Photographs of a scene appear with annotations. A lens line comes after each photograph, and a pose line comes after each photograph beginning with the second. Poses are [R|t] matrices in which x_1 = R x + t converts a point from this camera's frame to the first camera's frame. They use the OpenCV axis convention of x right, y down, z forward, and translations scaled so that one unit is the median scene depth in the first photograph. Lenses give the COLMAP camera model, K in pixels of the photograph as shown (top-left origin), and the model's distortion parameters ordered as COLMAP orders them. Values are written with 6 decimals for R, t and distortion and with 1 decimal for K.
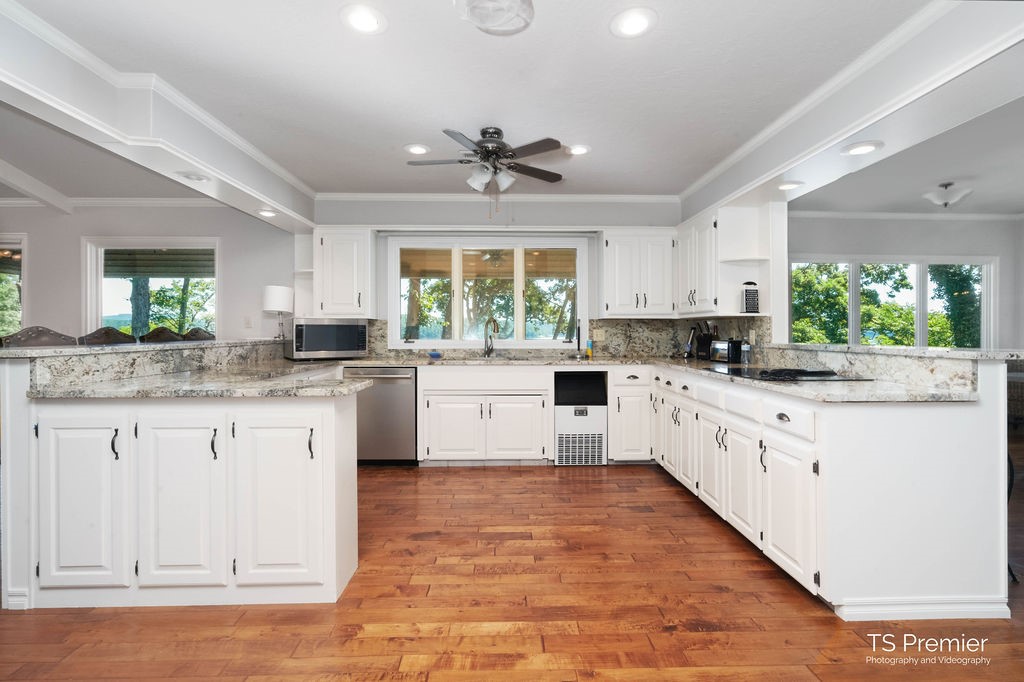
lens RADIAL K [[469.5, 0, 508.1], [0, 469.5, 334.4], [0, 0, 1]] dist [0.000847, 0.000651]
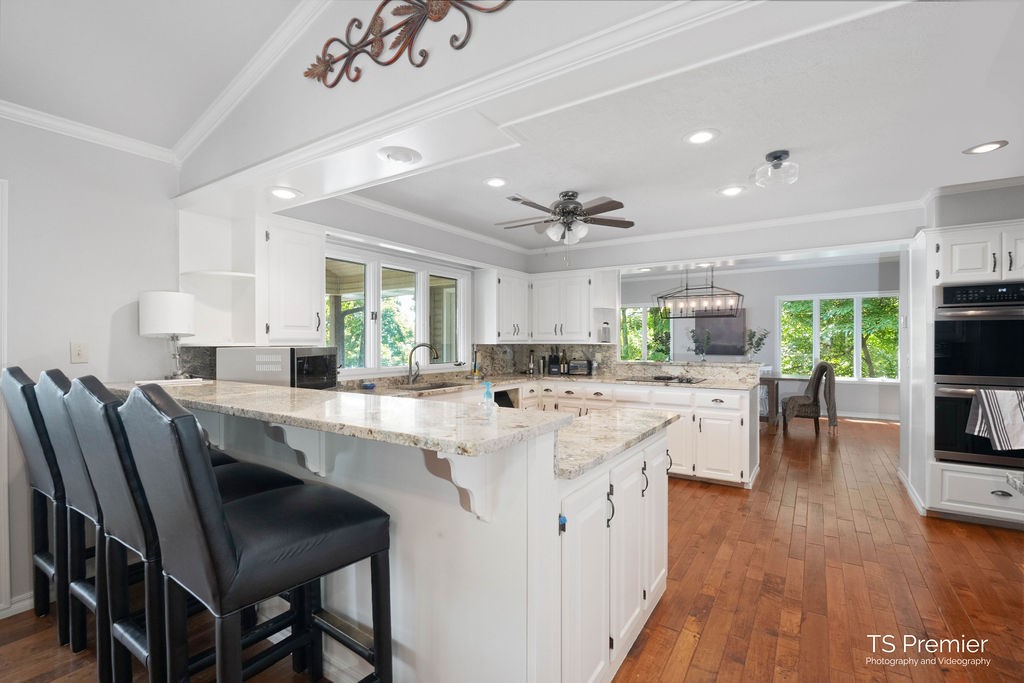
lens RADIAL K [[469.5, 0, 511.9], [0, 469.5, 346.6], [0, 0, 1]] dist [0.000847, 0.000651]
pose [[0.564481, -0.008709, 0.825400, -1.116350], [0.007487, 0.999957, 0.005431, -0.049990], [-0.825412, 0.003114, 0.564522, 0.441539]]
